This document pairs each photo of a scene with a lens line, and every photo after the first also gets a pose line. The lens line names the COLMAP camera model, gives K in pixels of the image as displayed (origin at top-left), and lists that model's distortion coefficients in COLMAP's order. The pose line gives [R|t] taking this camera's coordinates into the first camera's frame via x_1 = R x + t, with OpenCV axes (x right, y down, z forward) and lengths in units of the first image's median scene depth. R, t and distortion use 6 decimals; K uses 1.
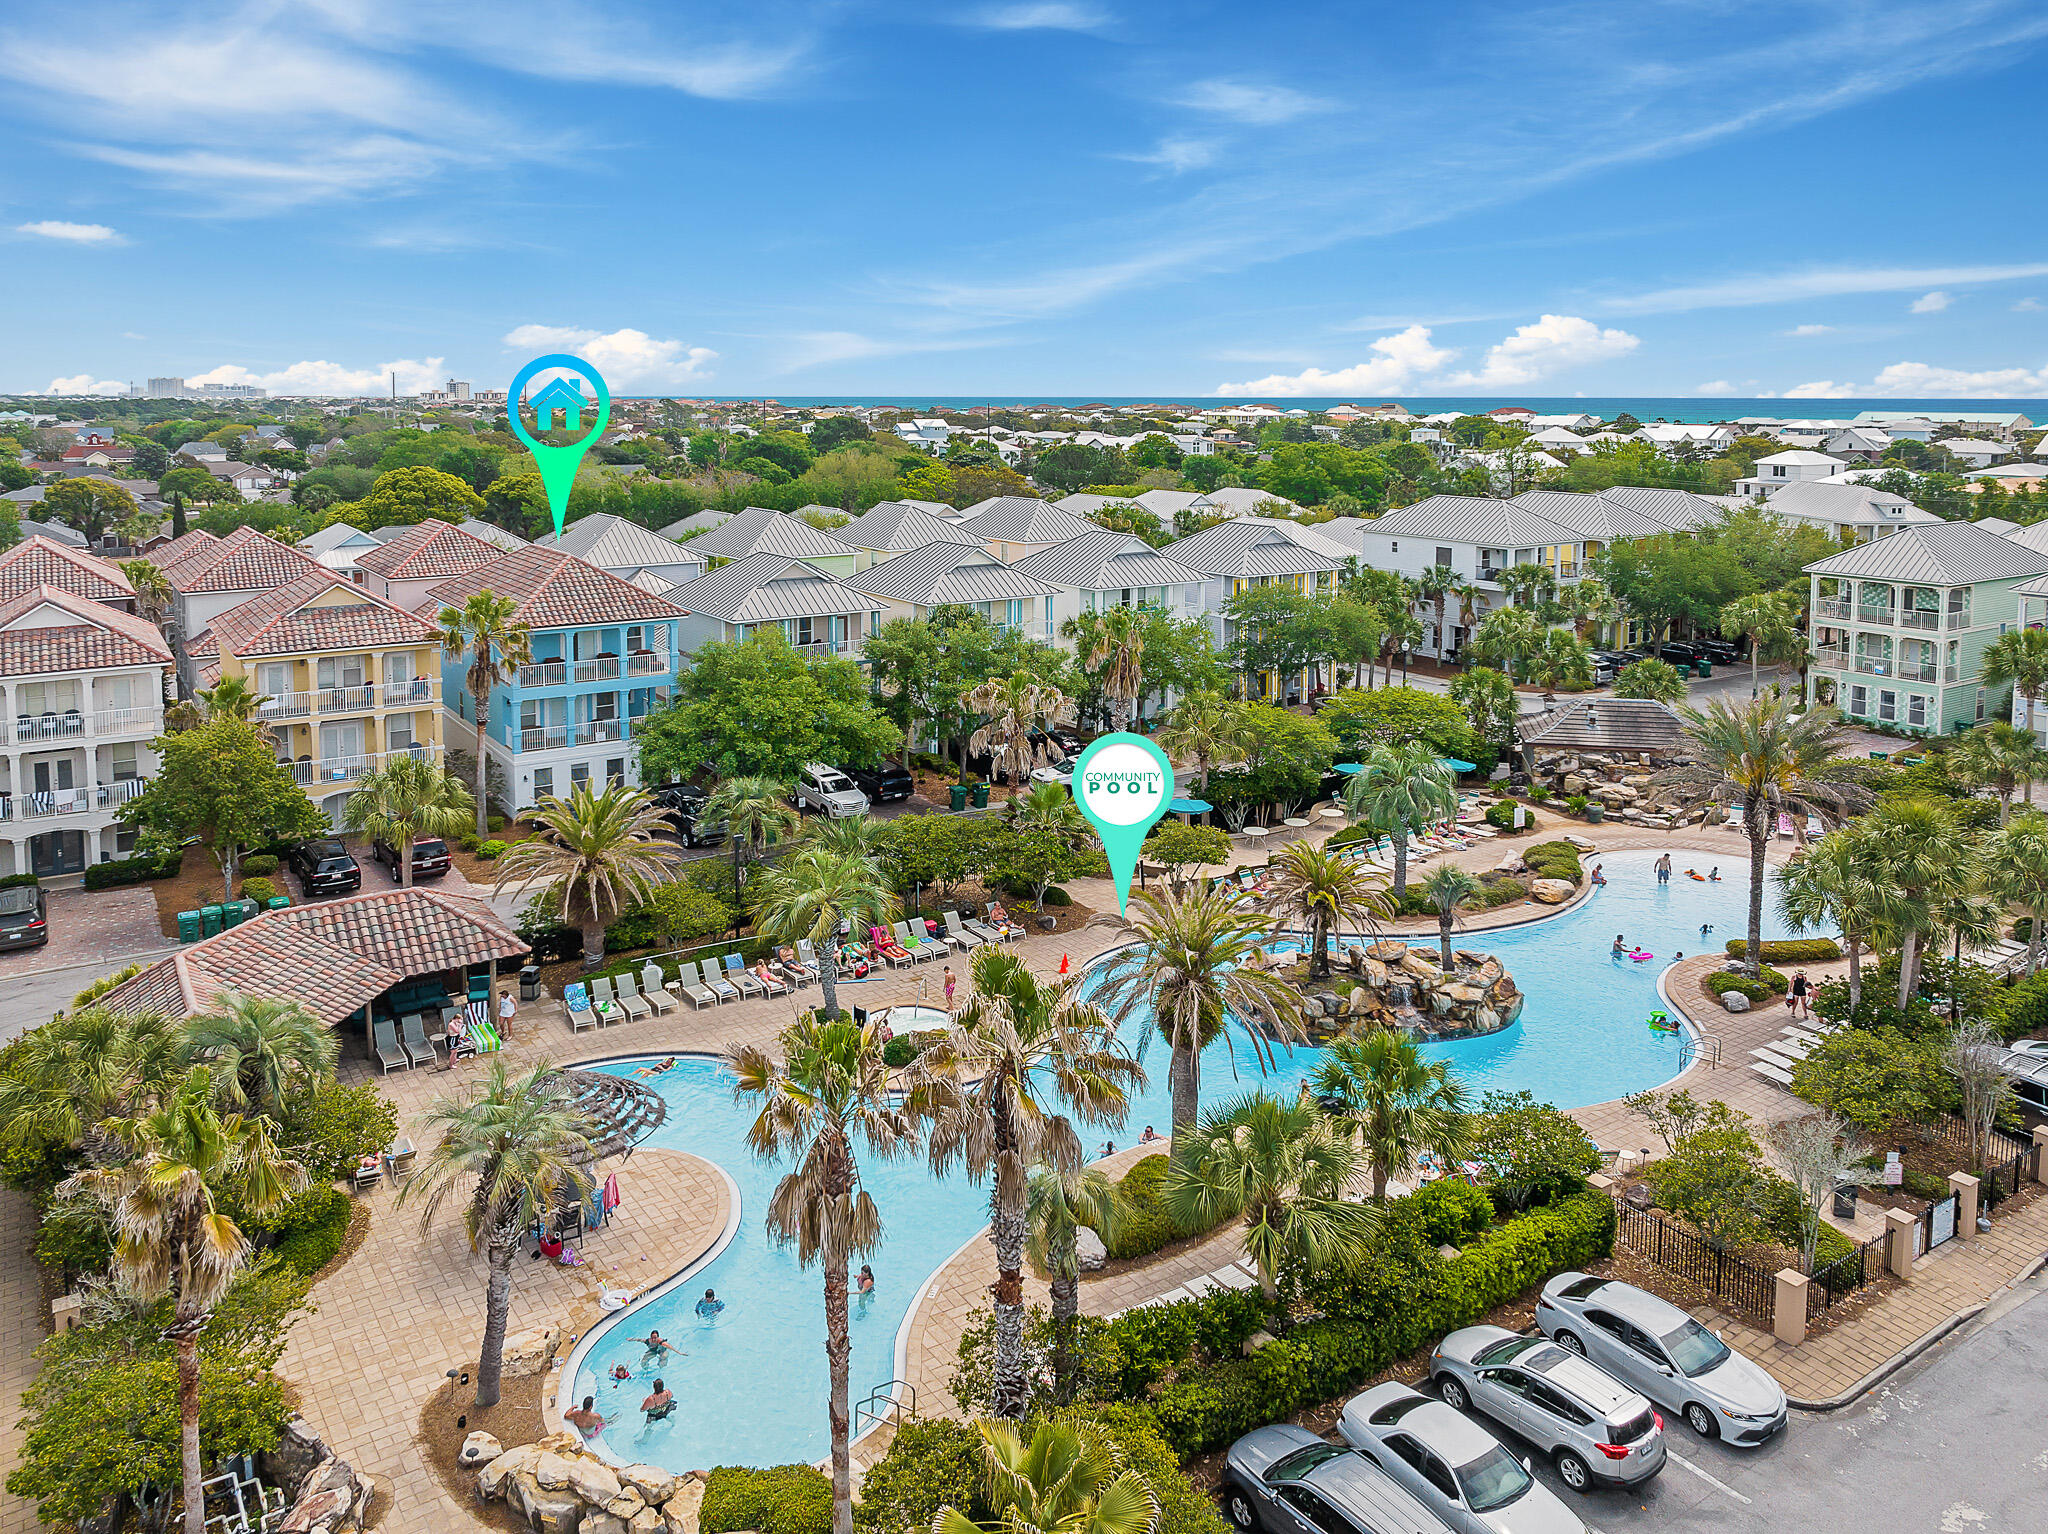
lens RADIAL K [[1522.9, 0, 1015.4], [0, 1522.9, 529.4], [0, 0, 1]] dist [-0.049110, 0.010547]
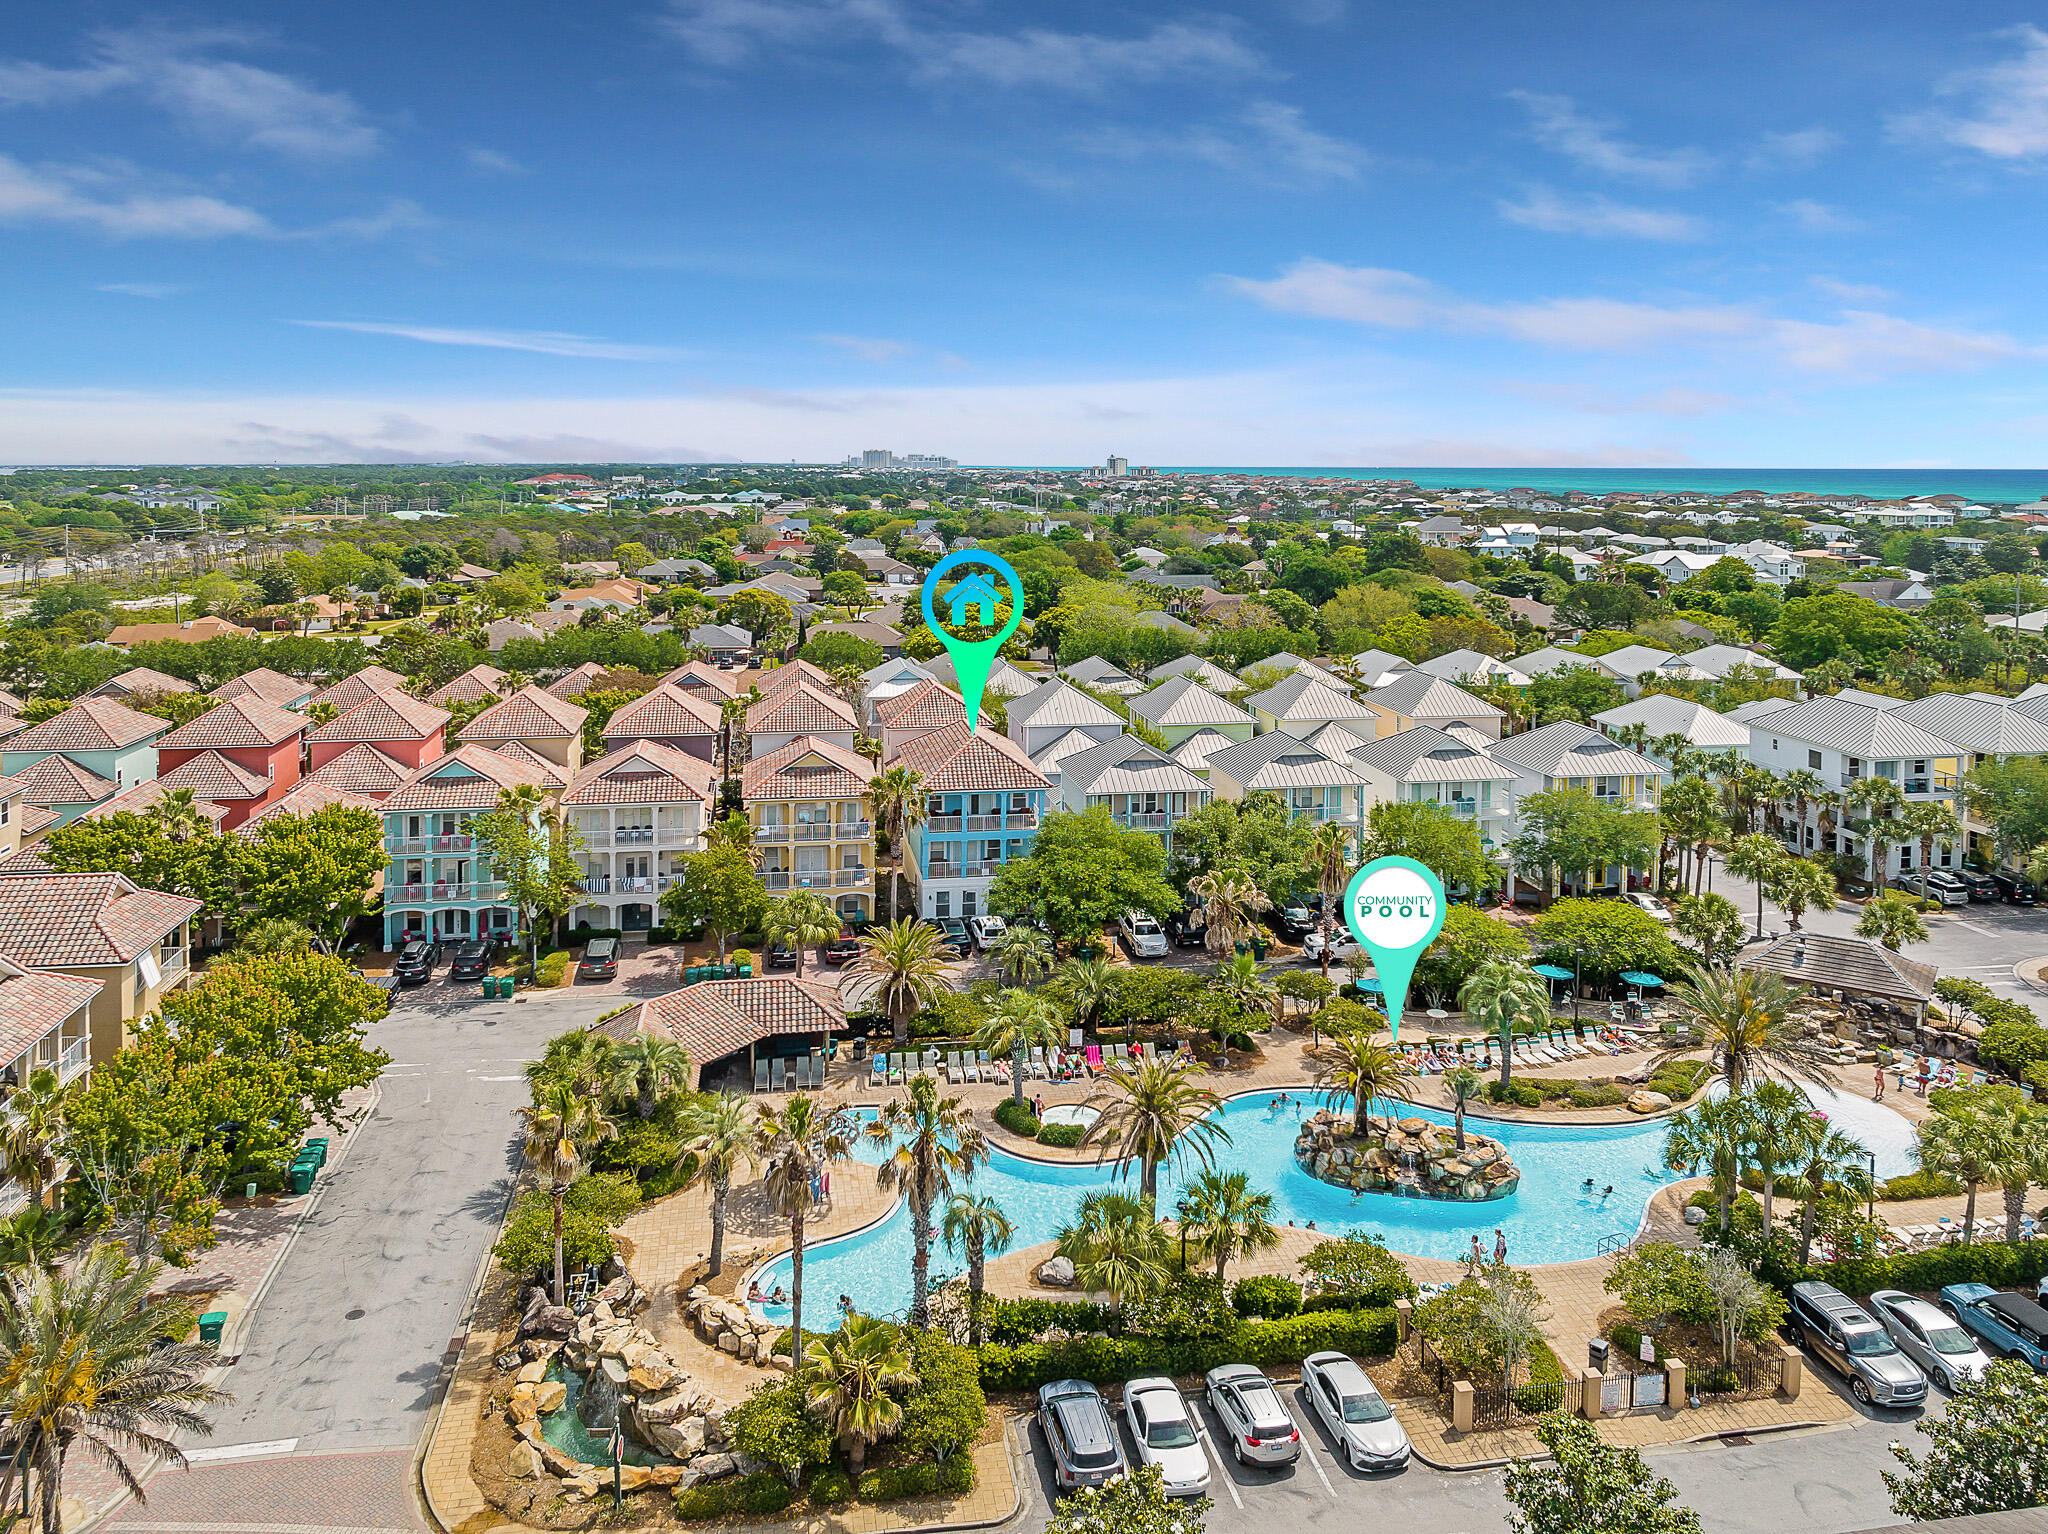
lens RADIAL K [[1519.7, 0, 1033.1], [0, 1519.7, 502.7], [0, 0, 1]] dist [-0.033870, -0.002952]
pose [[0.916394, 0.016529, -0.399936, 0.453082], [-0.041609, 0.997668, -0.054108, -0.182243], [0.398109, 0.066225, 0.914945, -0.387605]]
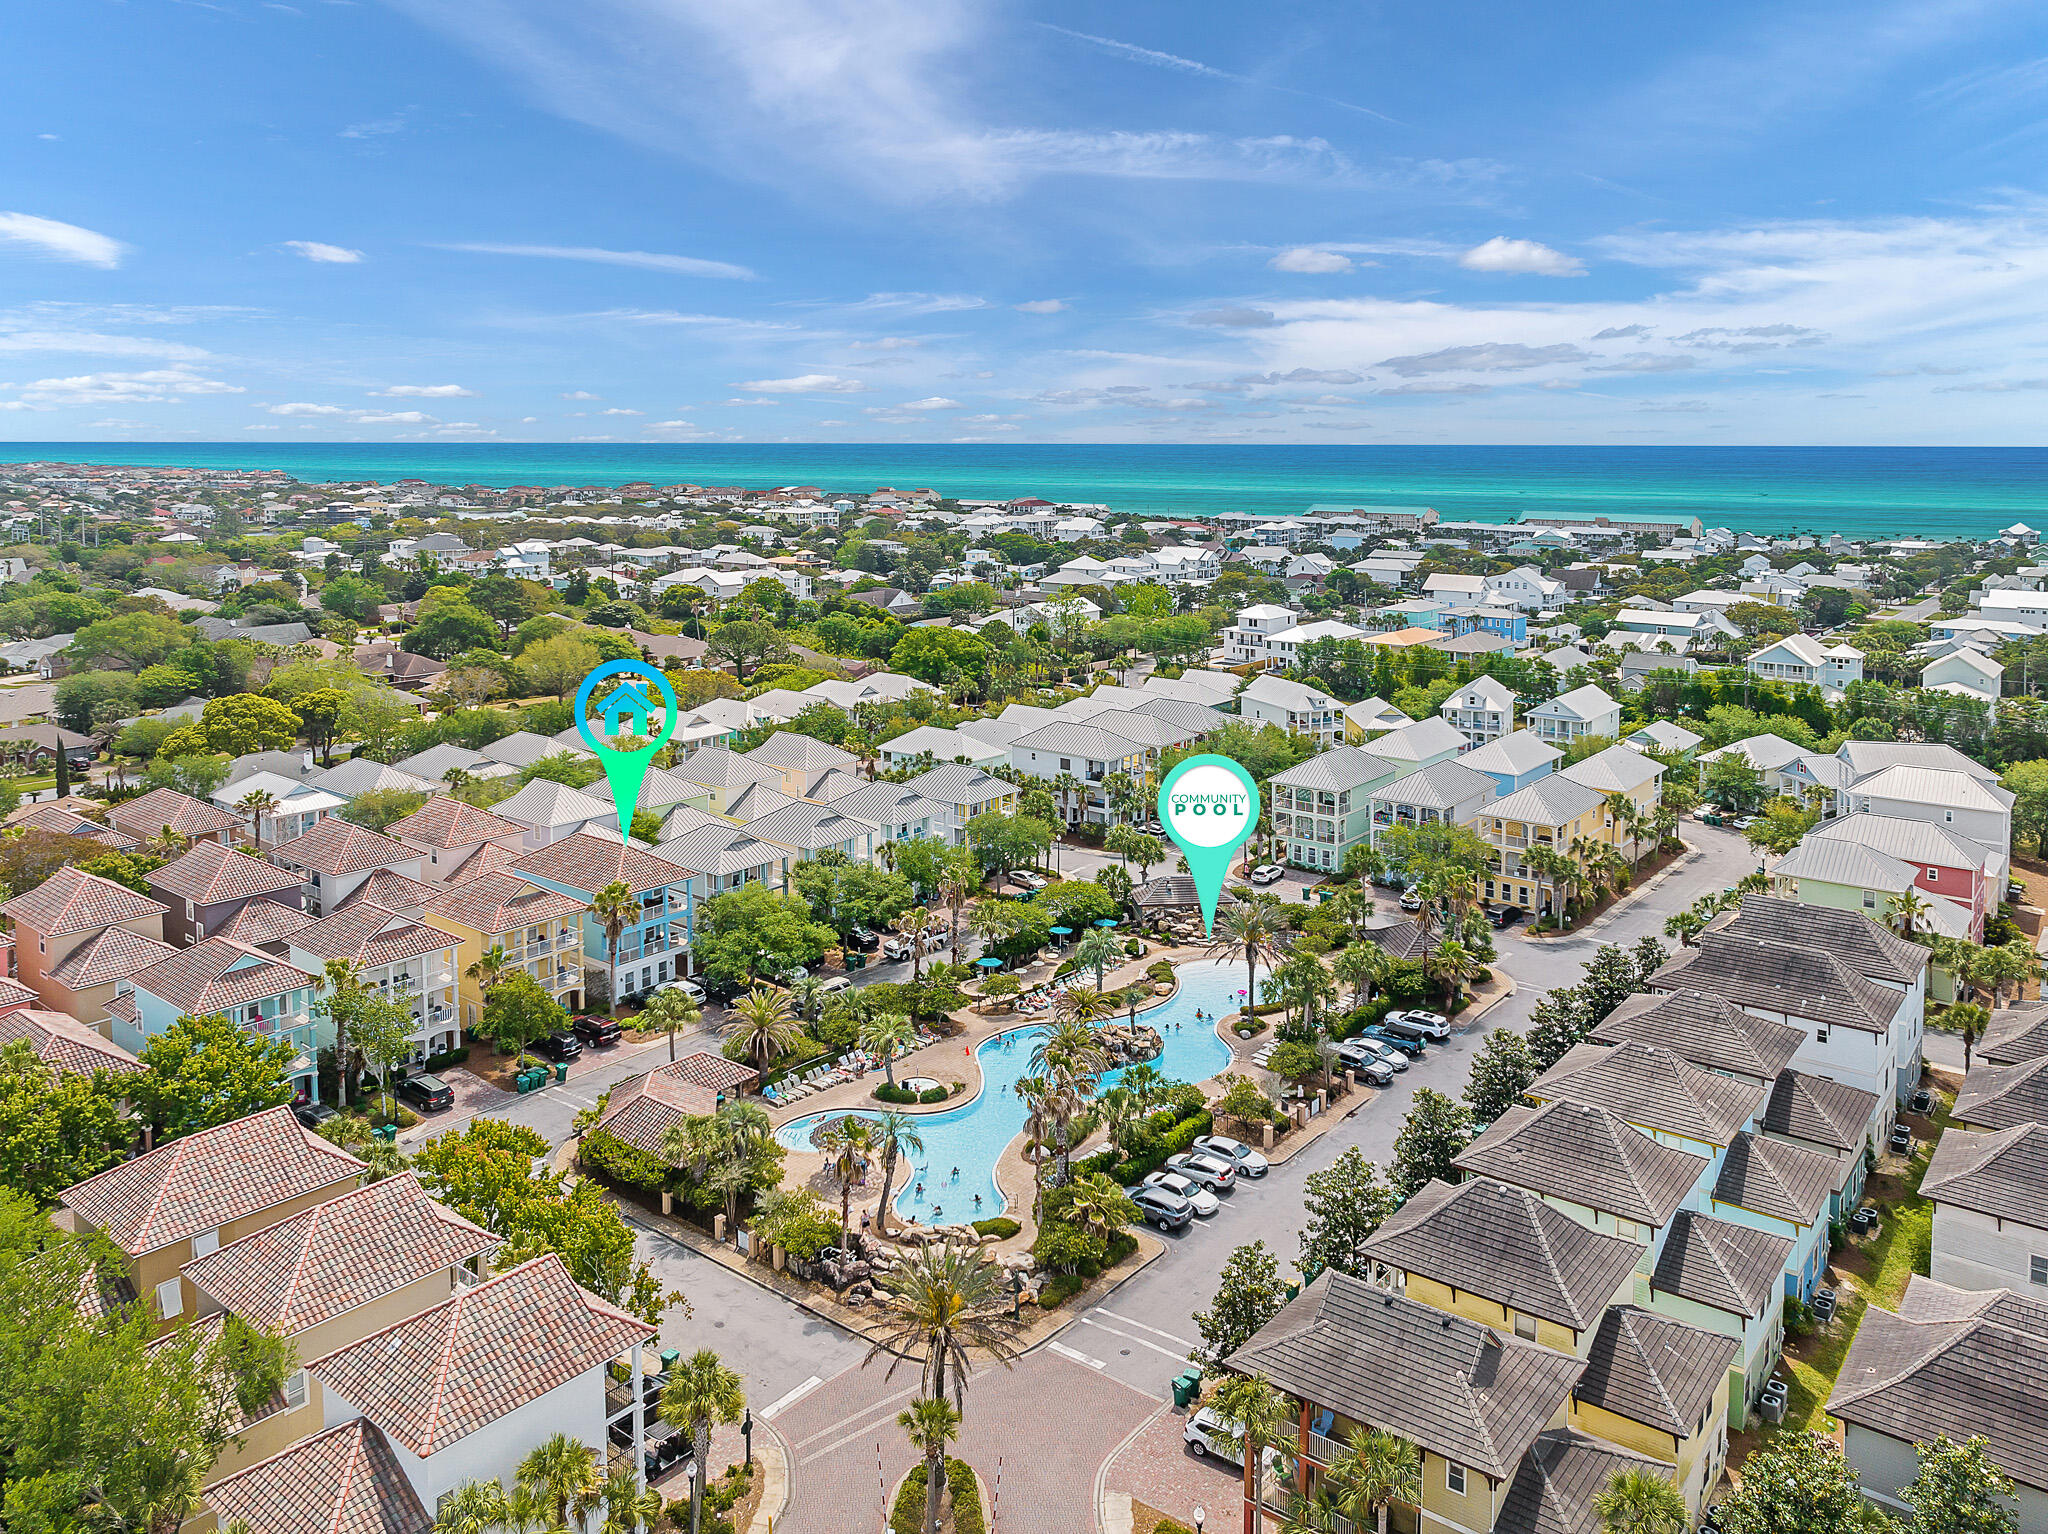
lens RADIAL K [[1519.5, 0, 1019.4], [0, 1519.5, 483.7], [0, 0, 1]] dist [-0.035397, -0.003076]
pose [[0.950011, -0.004691, 0.312180, -0.607943], [0.023649, 0.998096, -0.056970, -0.431041], [-0.311318, 0.061505, 0.948313, -1.222187]]
